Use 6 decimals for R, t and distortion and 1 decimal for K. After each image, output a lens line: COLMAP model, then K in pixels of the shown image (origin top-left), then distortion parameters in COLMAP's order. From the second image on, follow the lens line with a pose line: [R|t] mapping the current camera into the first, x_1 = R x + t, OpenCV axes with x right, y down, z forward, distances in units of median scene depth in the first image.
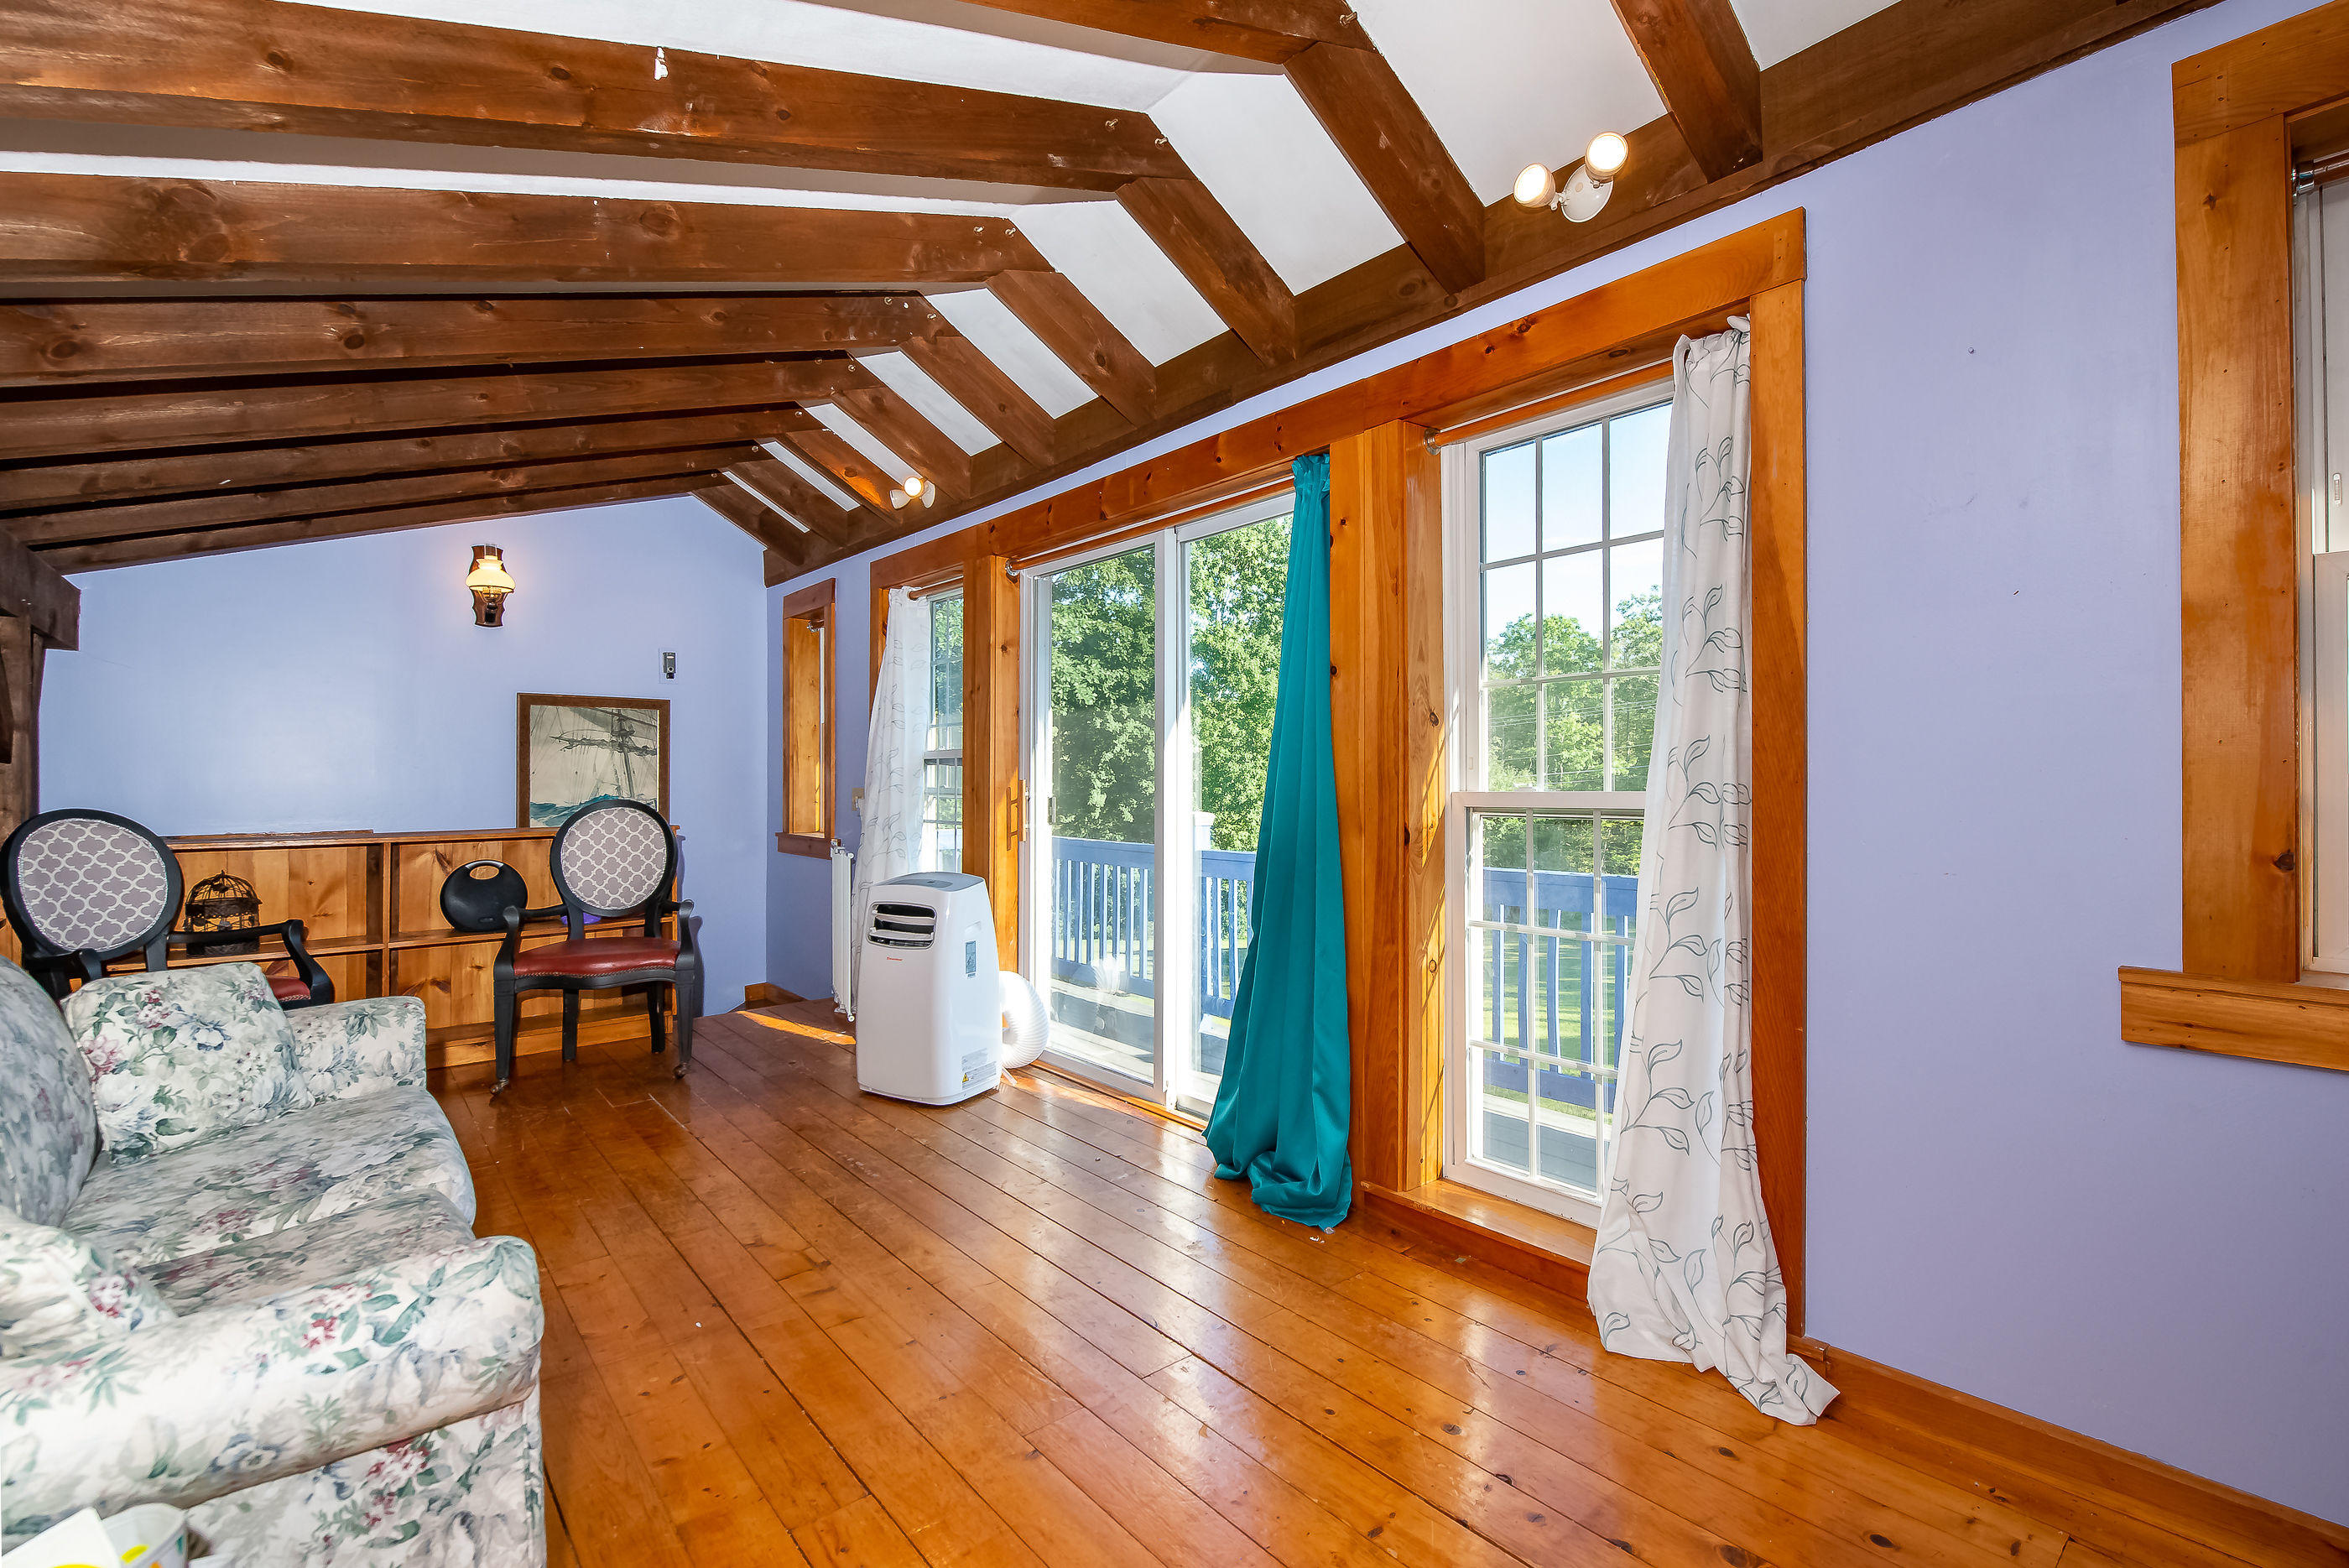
lens RADIAL K [[1060.4, 0, 1174.5], [0, 1060.4, 784.0], [0, 0, 1]] dist [-0.000819, -0.000322]
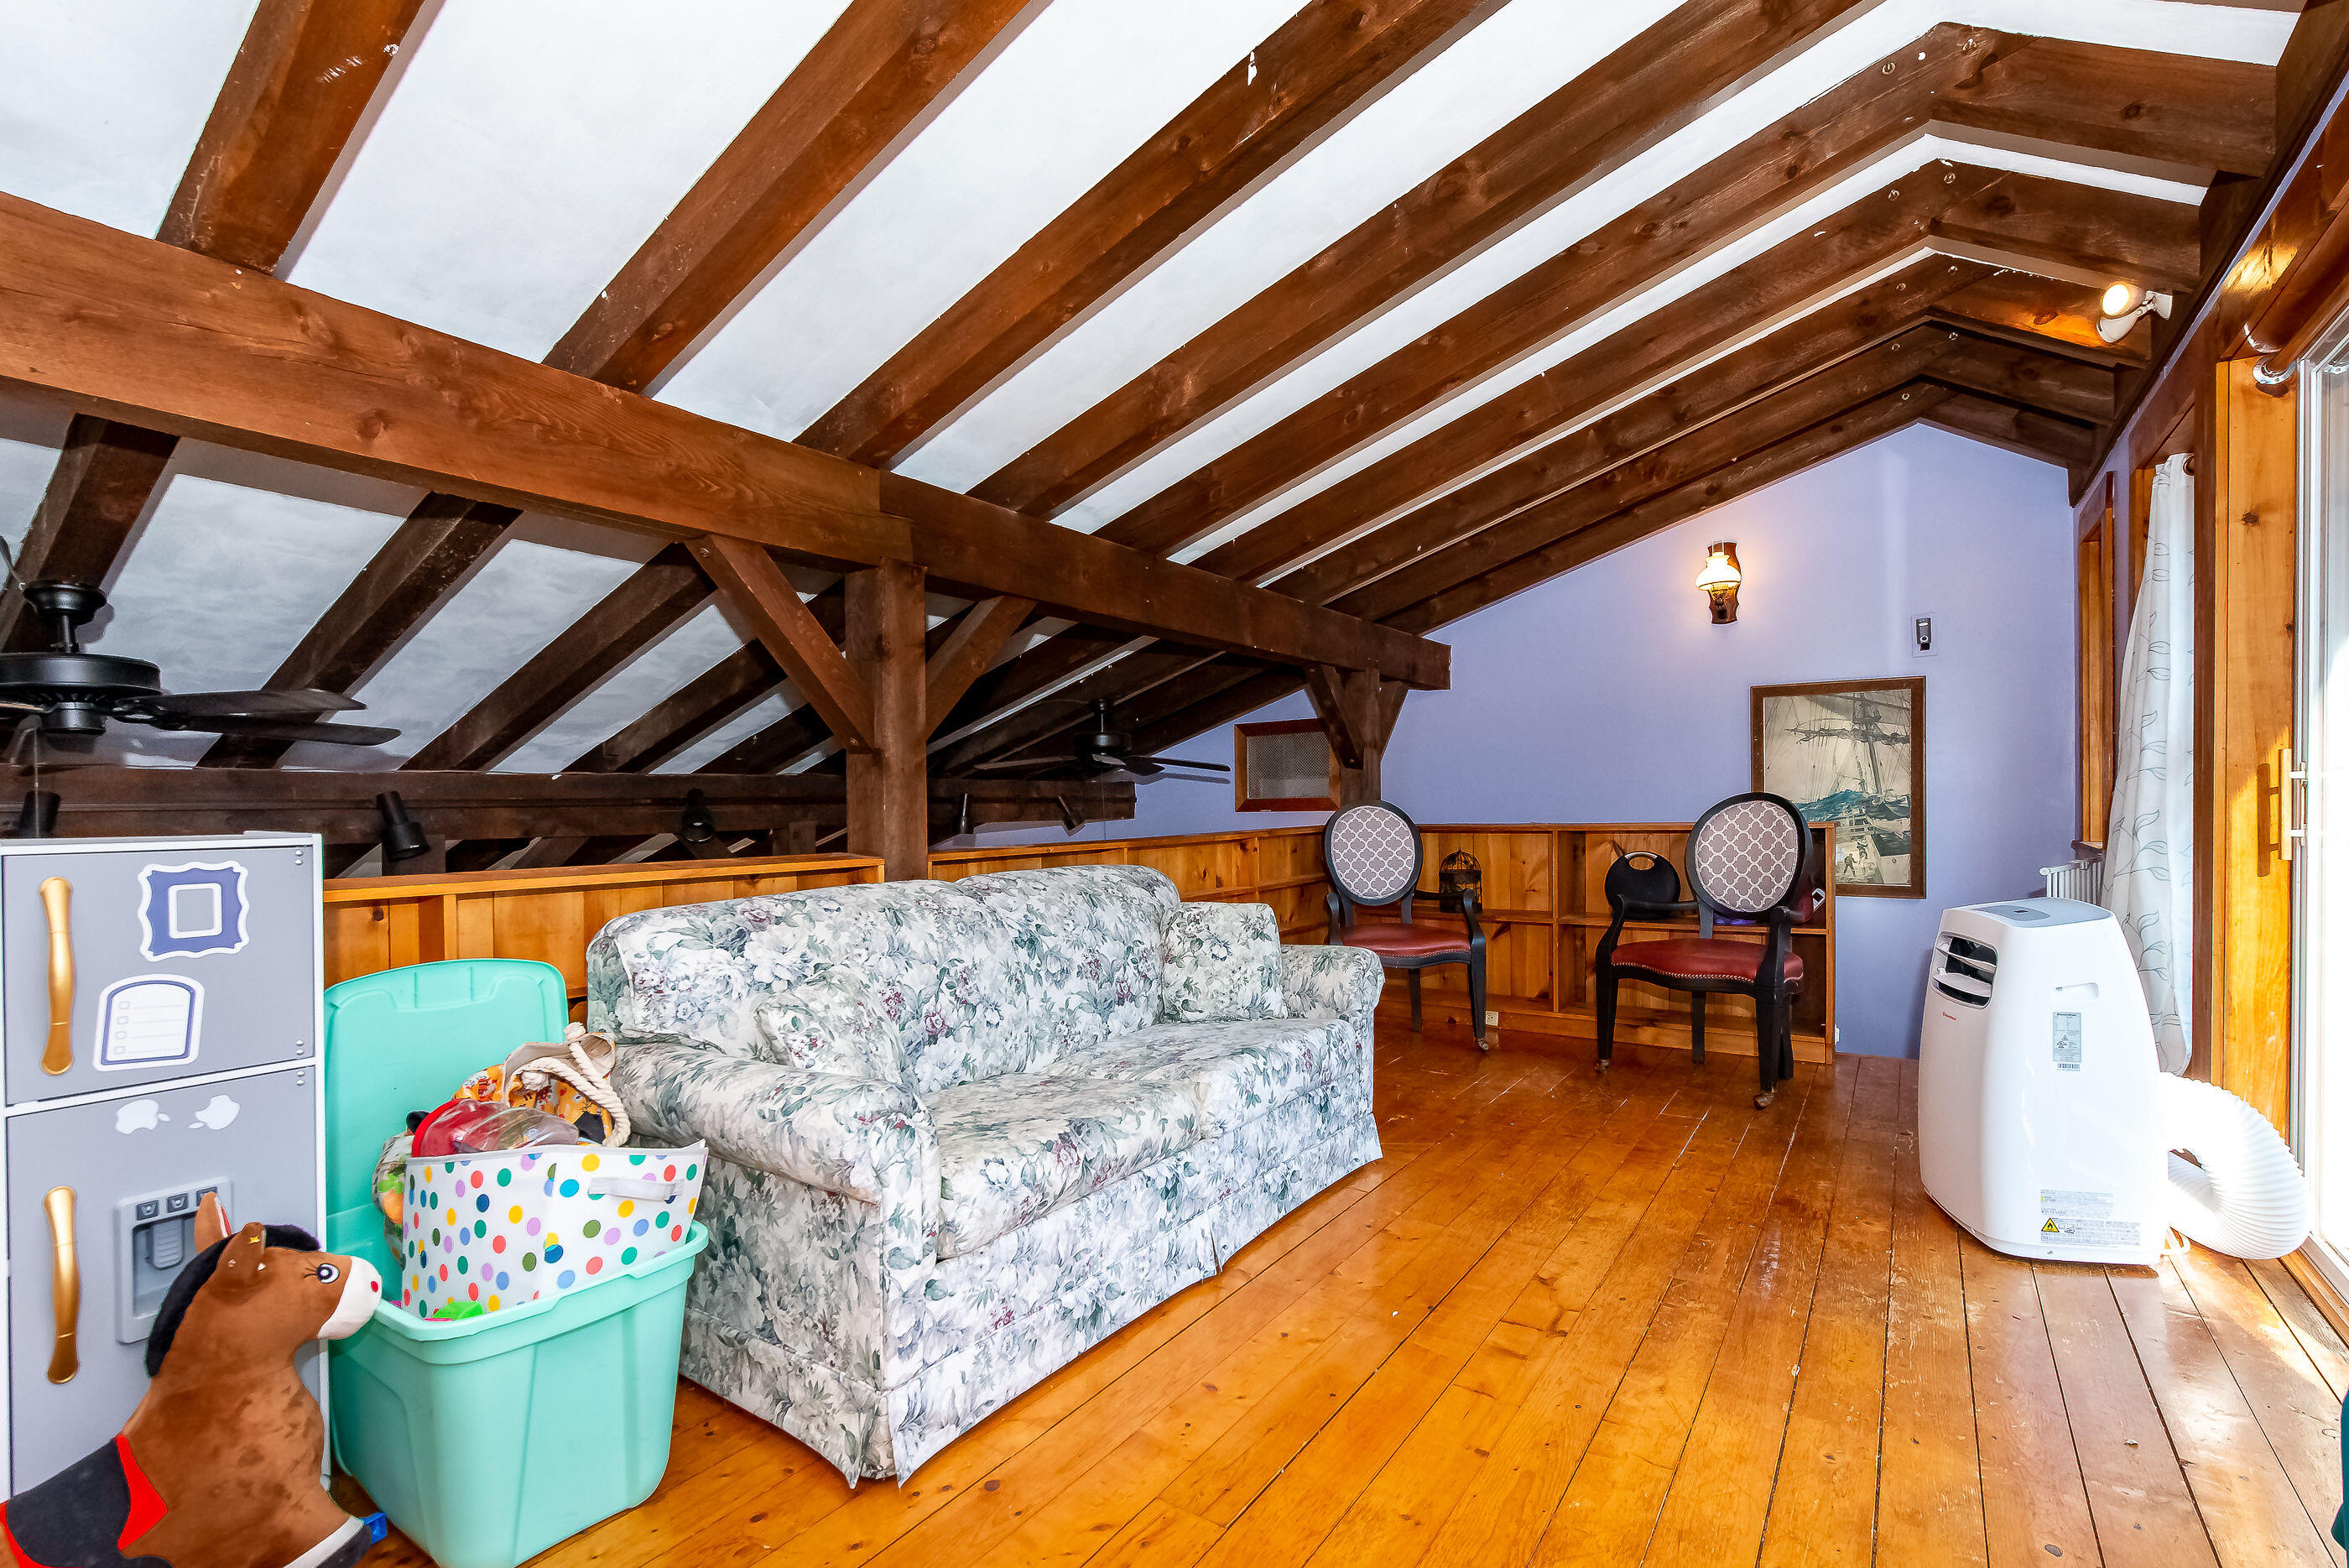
lens RADIAL K [[1058.9, 0, 1178.4], [0, 1058.9, 815.7], [0, 0, 1]] dist [0.001730, -0.000462]
pose [[0.271889, 0.013171, -0.962238, 0.267248], [0.007826, 0.999843, 0.015897, 0.020139], [0.962297, -0.011852, 0.271744, 0.337364]]
